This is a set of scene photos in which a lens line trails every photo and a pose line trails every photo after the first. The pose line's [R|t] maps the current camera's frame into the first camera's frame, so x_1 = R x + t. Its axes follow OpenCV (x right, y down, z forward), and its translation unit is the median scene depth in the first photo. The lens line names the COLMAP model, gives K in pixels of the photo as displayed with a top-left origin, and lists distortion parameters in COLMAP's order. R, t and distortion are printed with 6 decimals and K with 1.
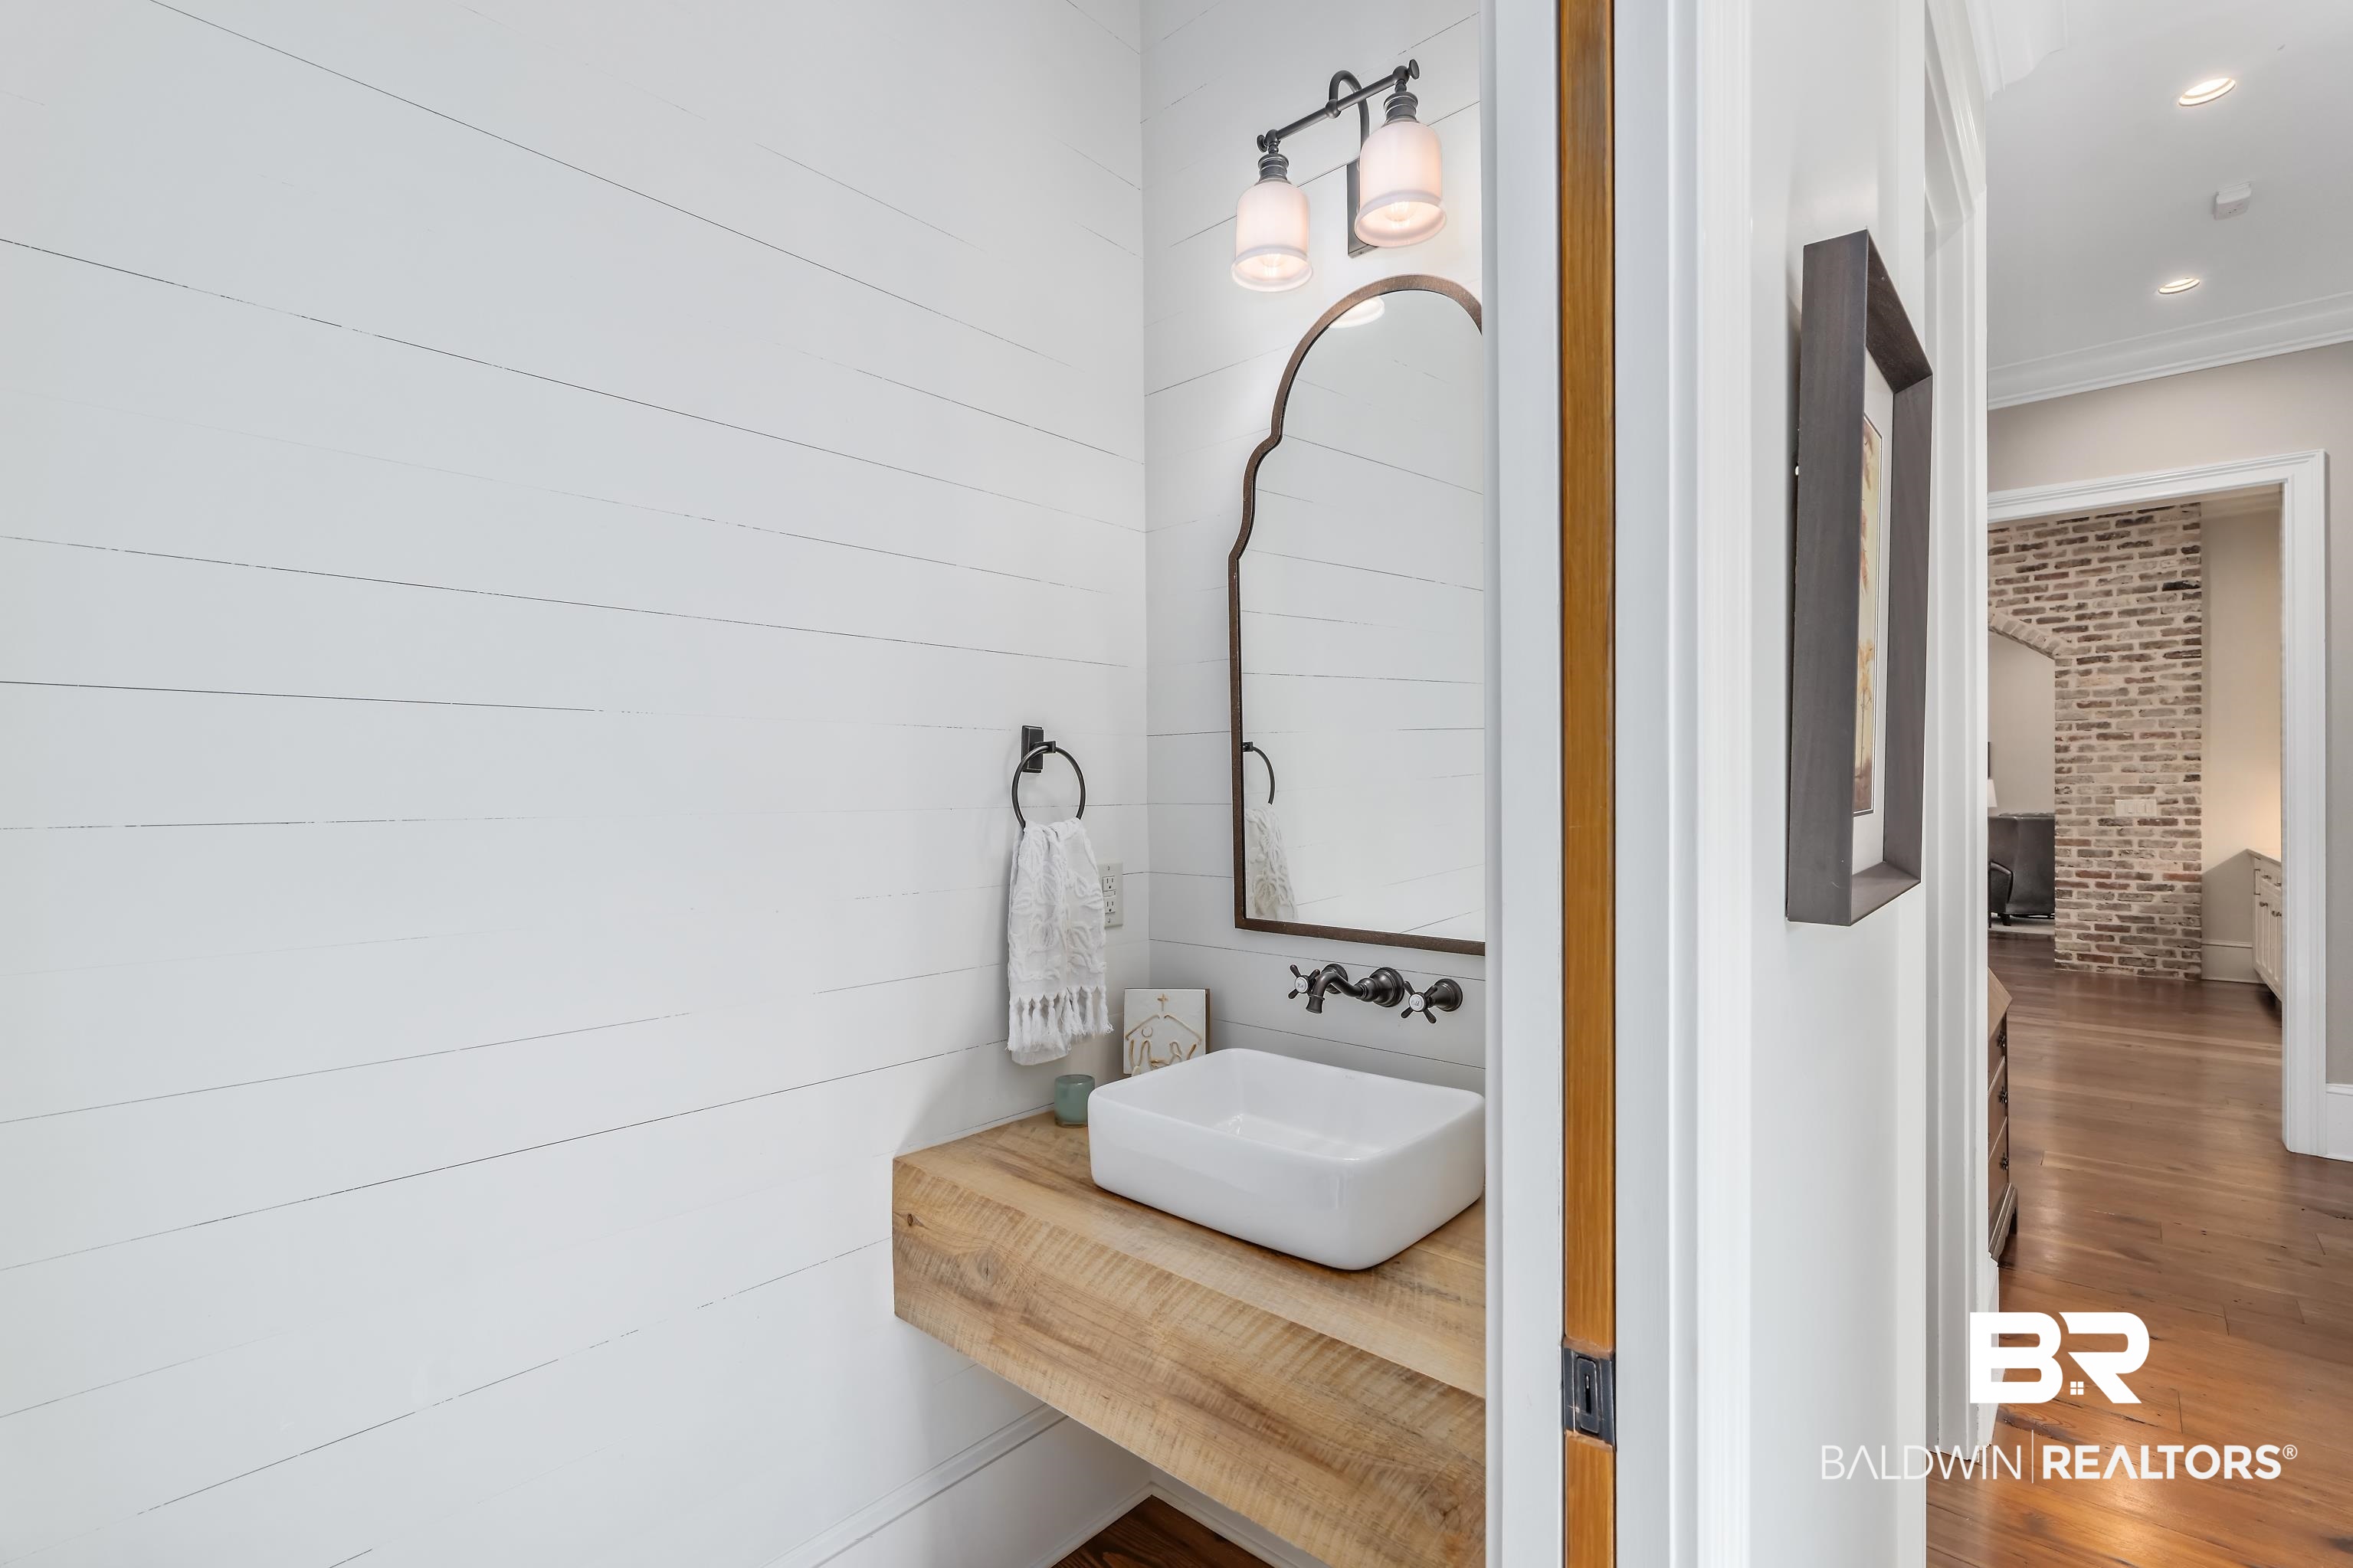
lens RADIAL K [[1058.0, 0, 1169.8], [0, 1058.0, 798.1], [0, 0, 1]] dist [-0.006729, 0.002331]
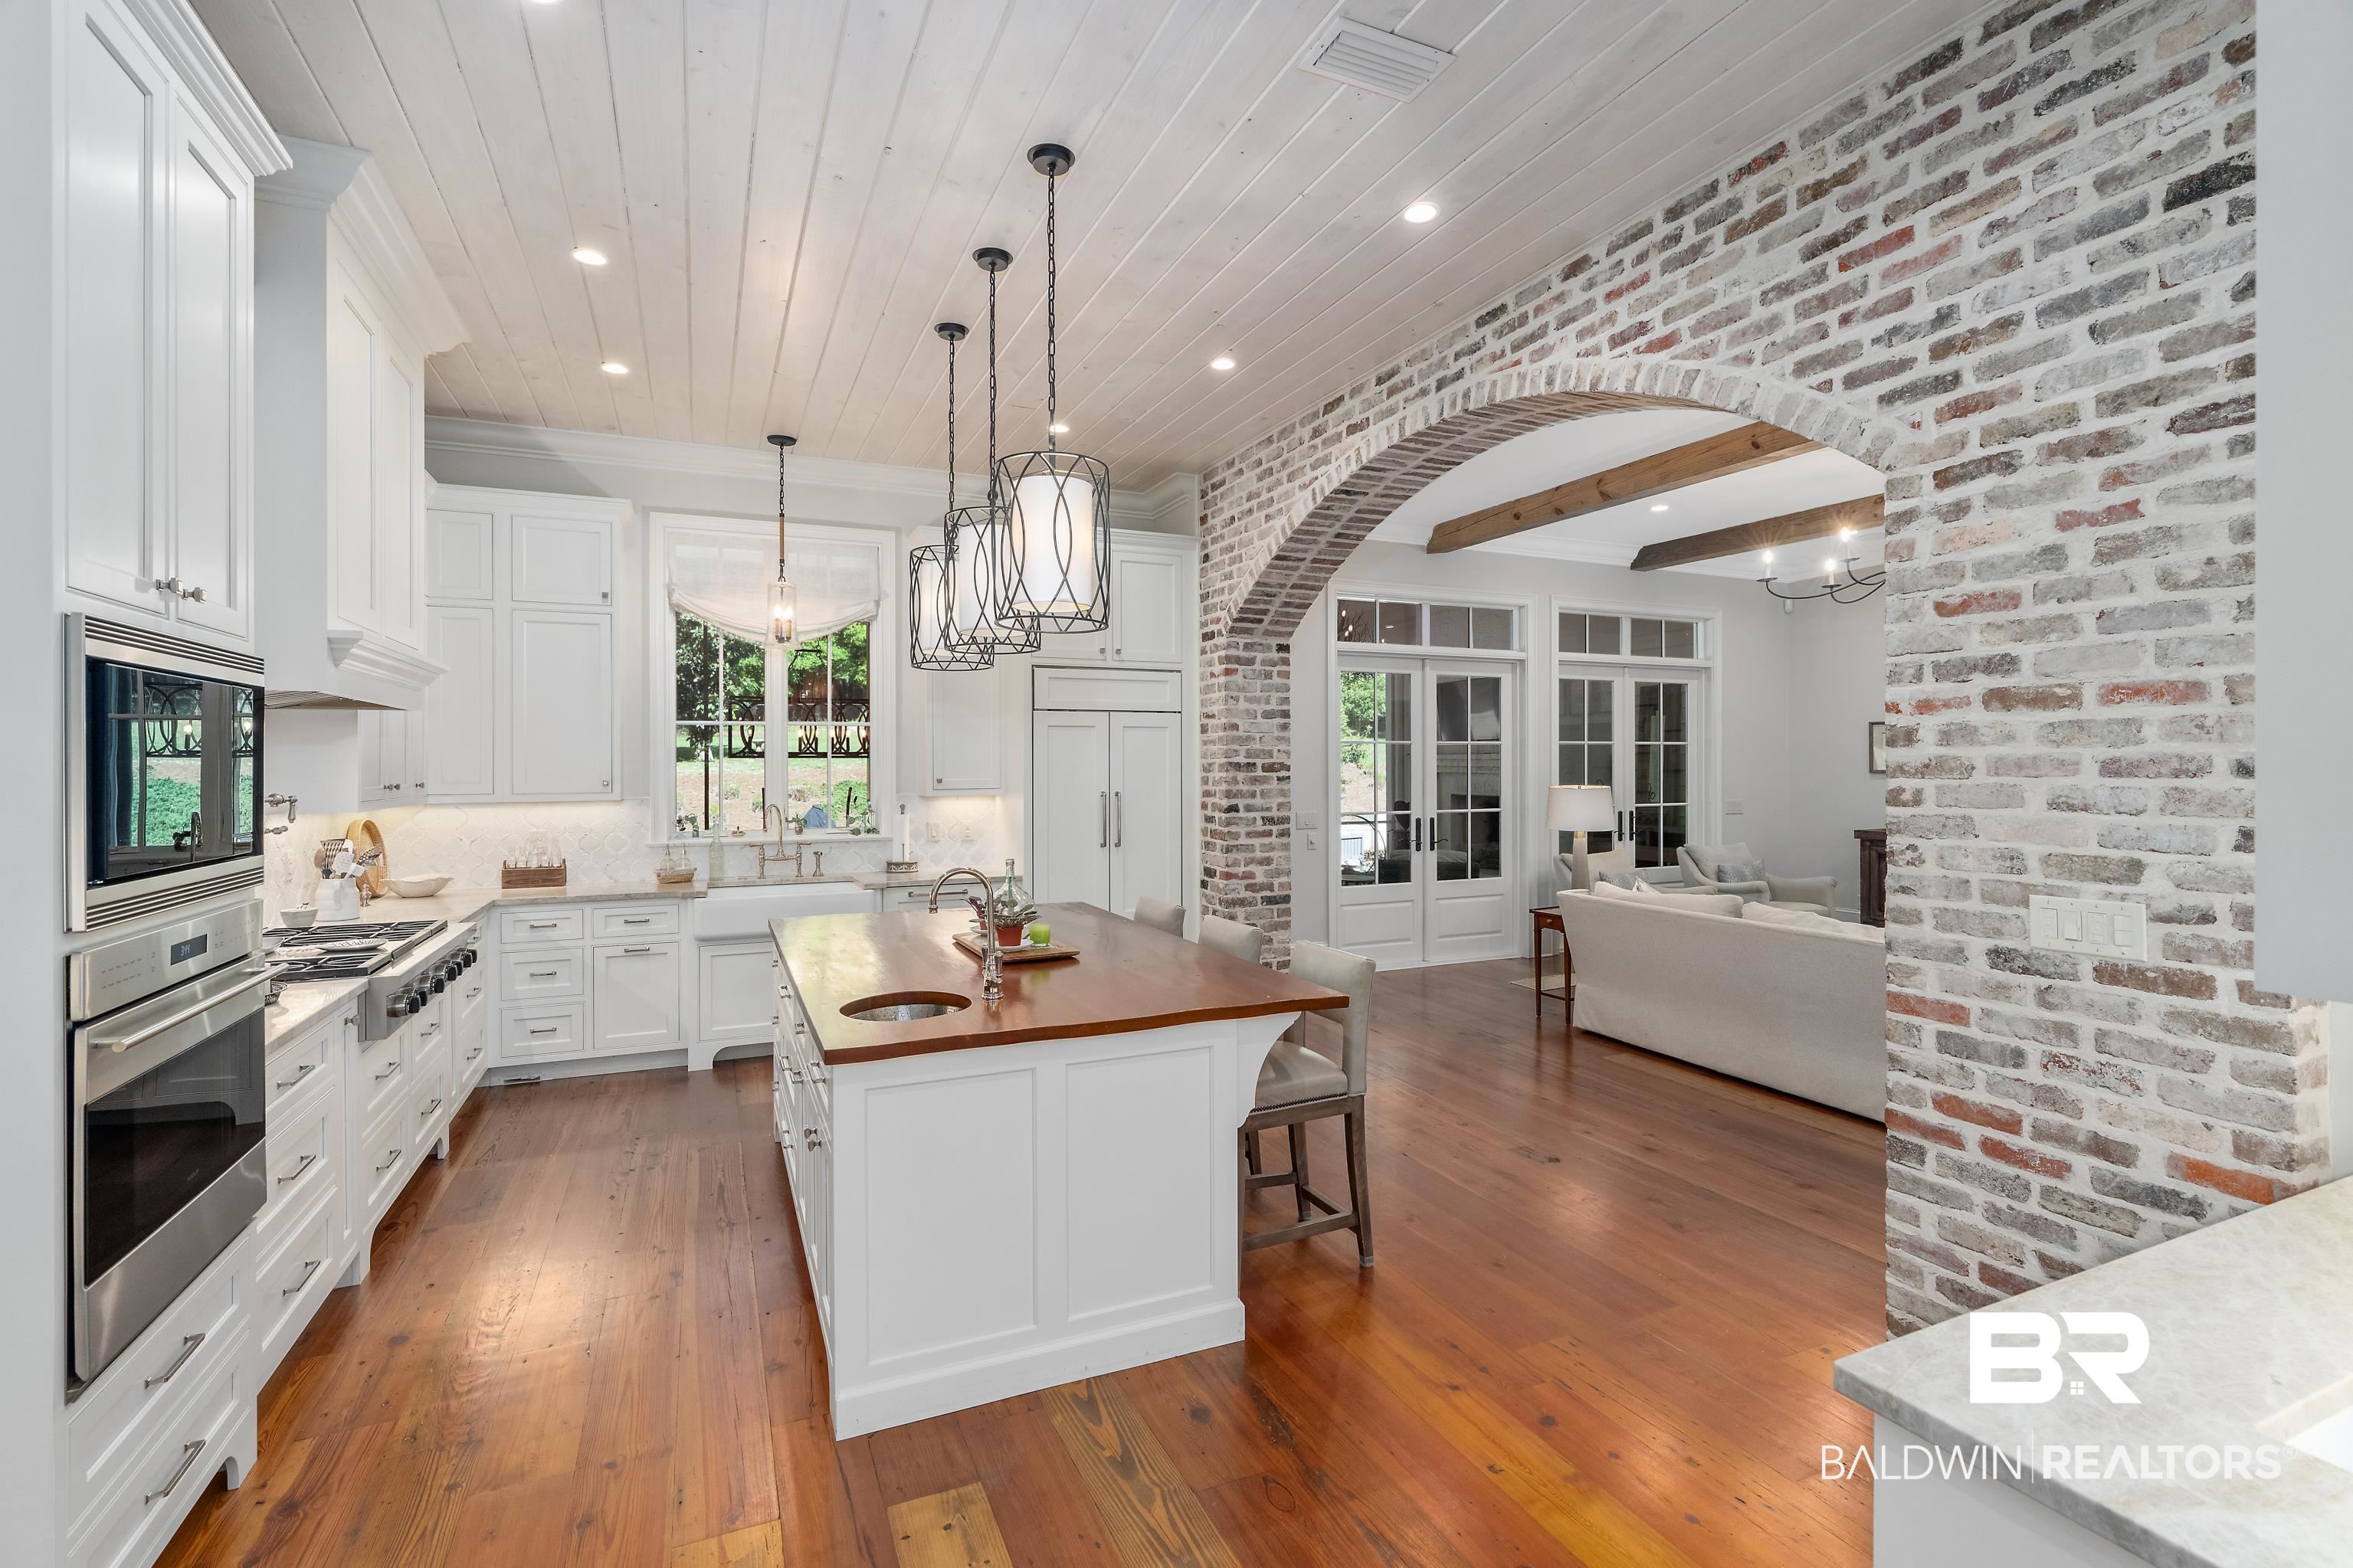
lens RADIAL K [[1058.0, 0, 1174.3], [0, 1058.0, 766.1], [0, 0, 1]] dist [-0.006729, 0.002331]
pose [[0.911841, 0.004977, -0.410513, 0.788804], [-0.006647, 0.999974, -0.002643, -0.034988], [0.410490, 0.005139, 0.911851, 0.596358]]
